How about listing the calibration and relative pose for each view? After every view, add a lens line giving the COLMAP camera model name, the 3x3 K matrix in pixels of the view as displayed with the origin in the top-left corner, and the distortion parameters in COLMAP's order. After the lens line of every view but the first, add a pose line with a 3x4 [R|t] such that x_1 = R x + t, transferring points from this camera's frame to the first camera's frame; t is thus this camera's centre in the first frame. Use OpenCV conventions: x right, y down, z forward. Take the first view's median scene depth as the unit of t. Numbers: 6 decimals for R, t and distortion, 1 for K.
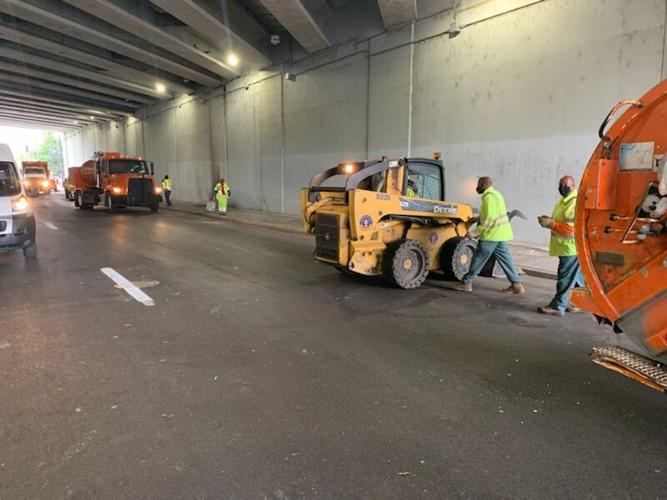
lens RADIAL K [[483.6, 0, 333.5], [0, 483.6, 250.0], [0, 0, 1]] dist [0.045337, -0.065978]
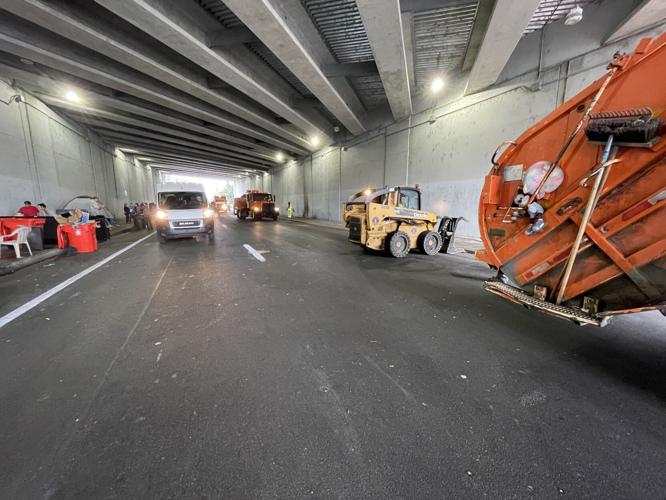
lens RADIAL K [[257.9, 0, 339.7], [0, 257.9, 247.7], [0, 0, 1]] dist [-0.009669, -0.000148]
pose [[0.992875, 0.021984, -0.117111, 0.044671], [-0.020270, 0.999670, 0.015807, 0.029994], [0.117420, -0.013320, 0.992993, -0.000955]]
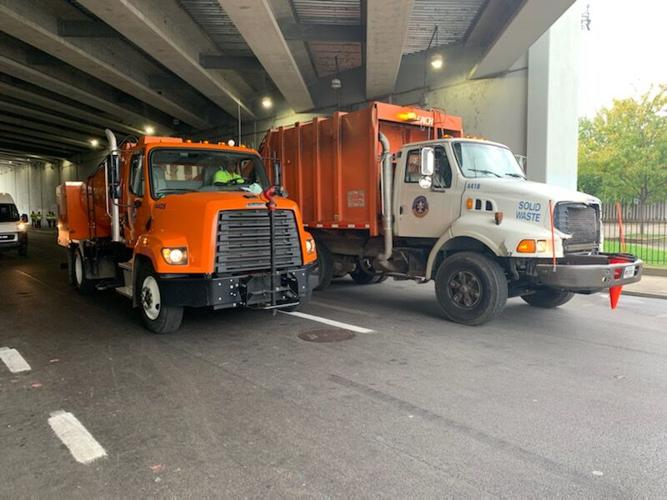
lens RADIAL K [[483.6, 0, 333.5], [0, 483.6, 250.0], [0, 0, 1]] dist [0.045337, -0.065978]
pose [[0.991125, -0.014974, 0.132085, 0.378416], [0.023768, 0.997585, -0.065256, 0.196462], [-0.130789, 0.067816, 0.989088, -1.307113]]
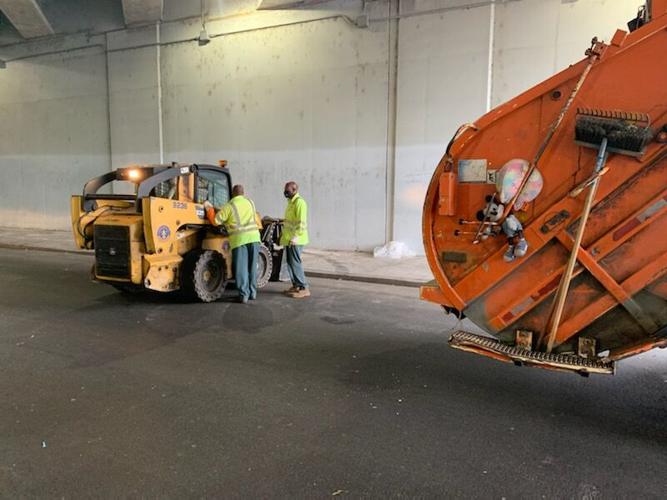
lens RADIAL K [[484.4, 0, 311.6], [0, 484.4, 246.0], [0, 0, 1]] dist [0.031347, -0.060611]
pose [[0.867362, -0.051974, 0.494957, -0.130657], [0.062949, 0.998002, -0.005515, -0.010118], [-0.493681, 0.035941, 0.868900, 0.064125]]
